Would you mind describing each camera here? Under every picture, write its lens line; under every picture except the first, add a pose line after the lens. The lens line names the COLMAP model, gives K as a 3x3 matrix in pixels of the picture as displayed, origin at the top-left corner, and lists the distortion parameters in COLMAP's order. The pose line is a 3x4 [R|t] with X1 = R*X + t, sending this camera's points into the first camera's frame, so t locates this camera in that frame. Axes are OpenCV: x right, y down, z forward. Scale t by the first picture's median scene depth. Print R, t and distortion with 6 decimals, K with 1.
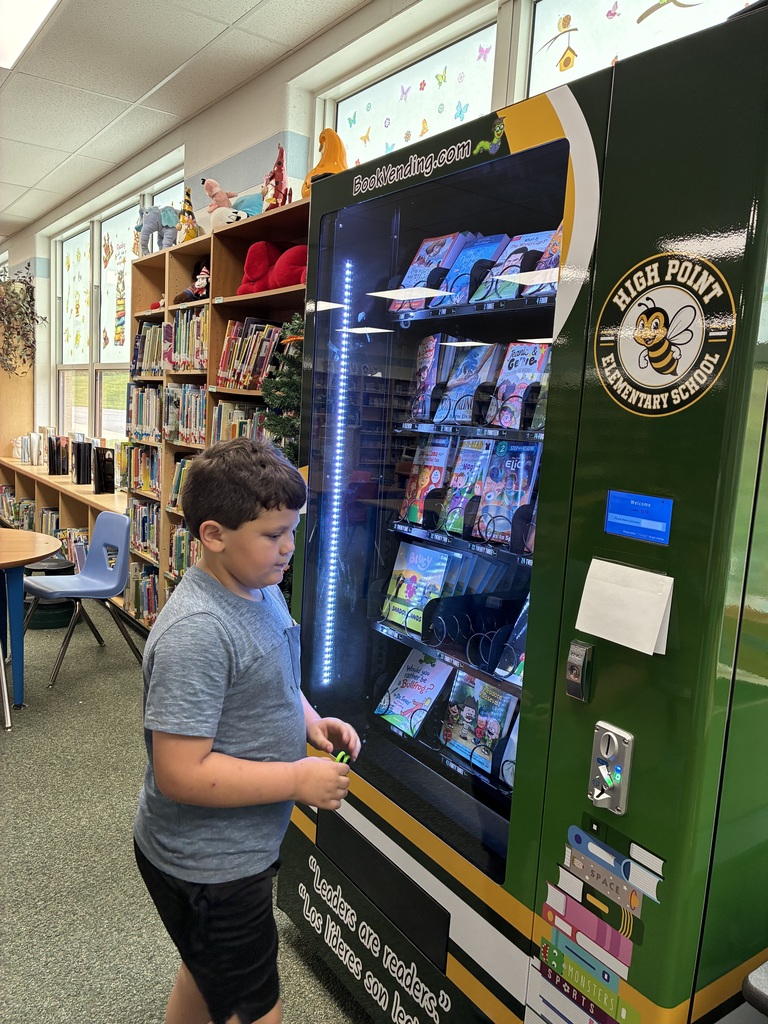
lens RADIAL K [[761.4, 0, 387.1], [0, 761.4, 509.3], [0, 0, 1]] dist [-0.002035, -0.007858]
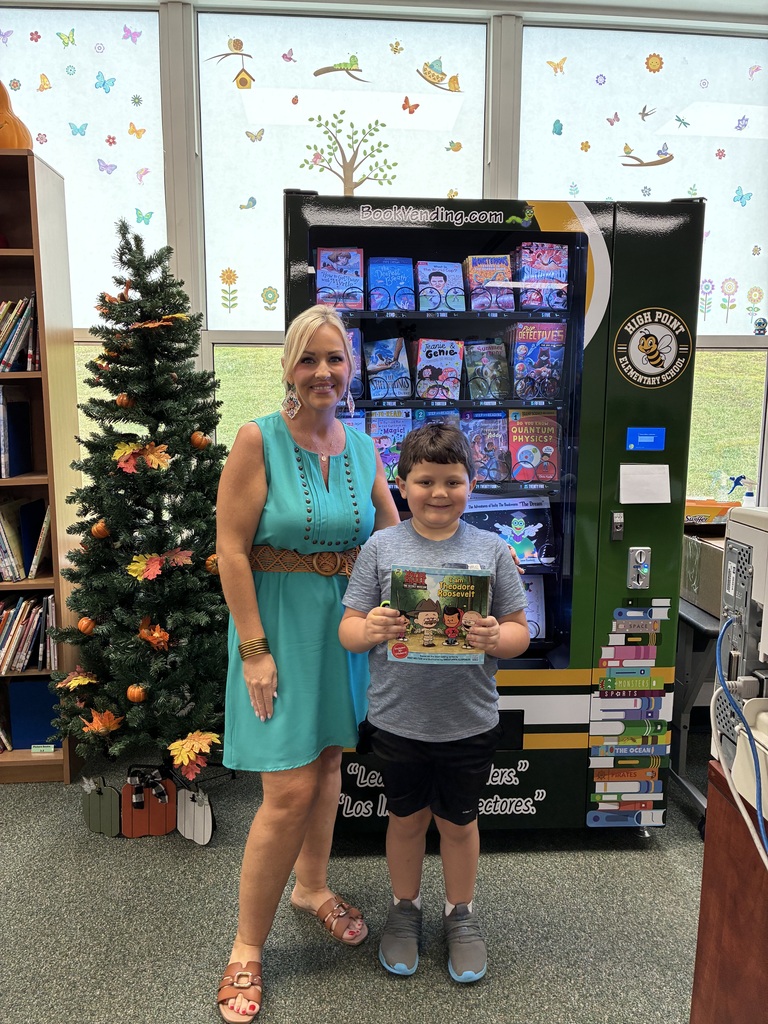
lens RADIAL K [[761.4, 0, 388.4], [0, 761.4, 514.2], [0, 0, 1]] dist [-0.002035, -0.007858]
pose [[0.552690, -0.193499, 0.810612, -1.697871], [0.138127, 0.980488, 0.139872, -0.168419], [-0.821861, 0.034662, 0.568633, 0.421081]]
